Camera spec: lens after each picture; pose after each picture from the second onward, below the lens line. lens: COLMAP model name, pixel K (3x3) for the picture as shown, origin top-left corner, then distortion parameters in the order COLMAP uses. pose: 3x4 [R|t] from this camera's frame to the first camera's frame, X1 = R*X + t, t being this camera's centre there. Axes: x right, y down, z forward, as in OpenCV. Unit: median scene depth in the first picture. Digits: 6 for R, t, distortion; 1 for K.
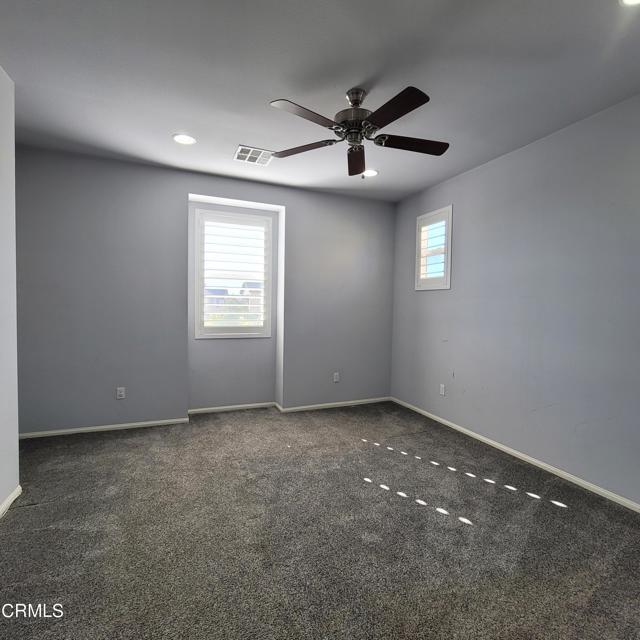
lens RADIAL K [[350.4, 0, 322.0], [0, 350.4, 318.0], [0, 0, 1]] dist [-0.005078, 0.000567]
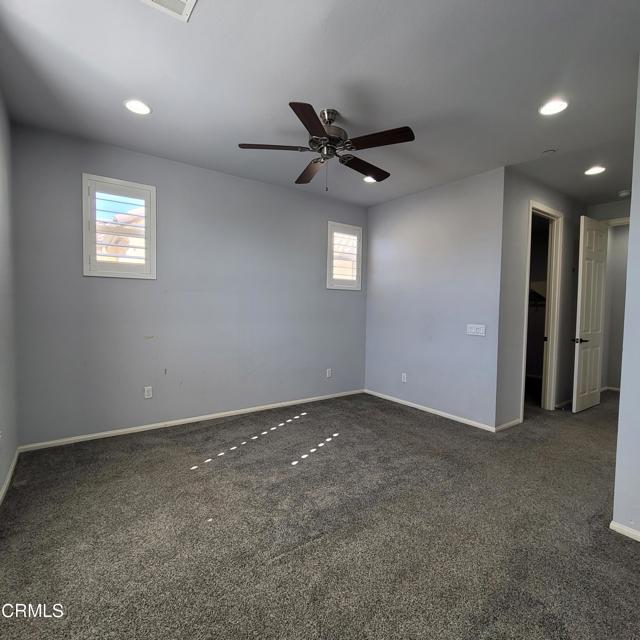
lens RADIAL K [[350.4, 0, 317.5], [0, 350.4, 317.7], [0, 0, 1]] dist [-0.005078, 0.000567]
pose [[-0.209203, -0.051613, 0.976509, -0.636698], [0.021707, 0.998115, 0.057405, -0.027487], [-0.977631, 0.033207, -0.207688, 0.804921]]
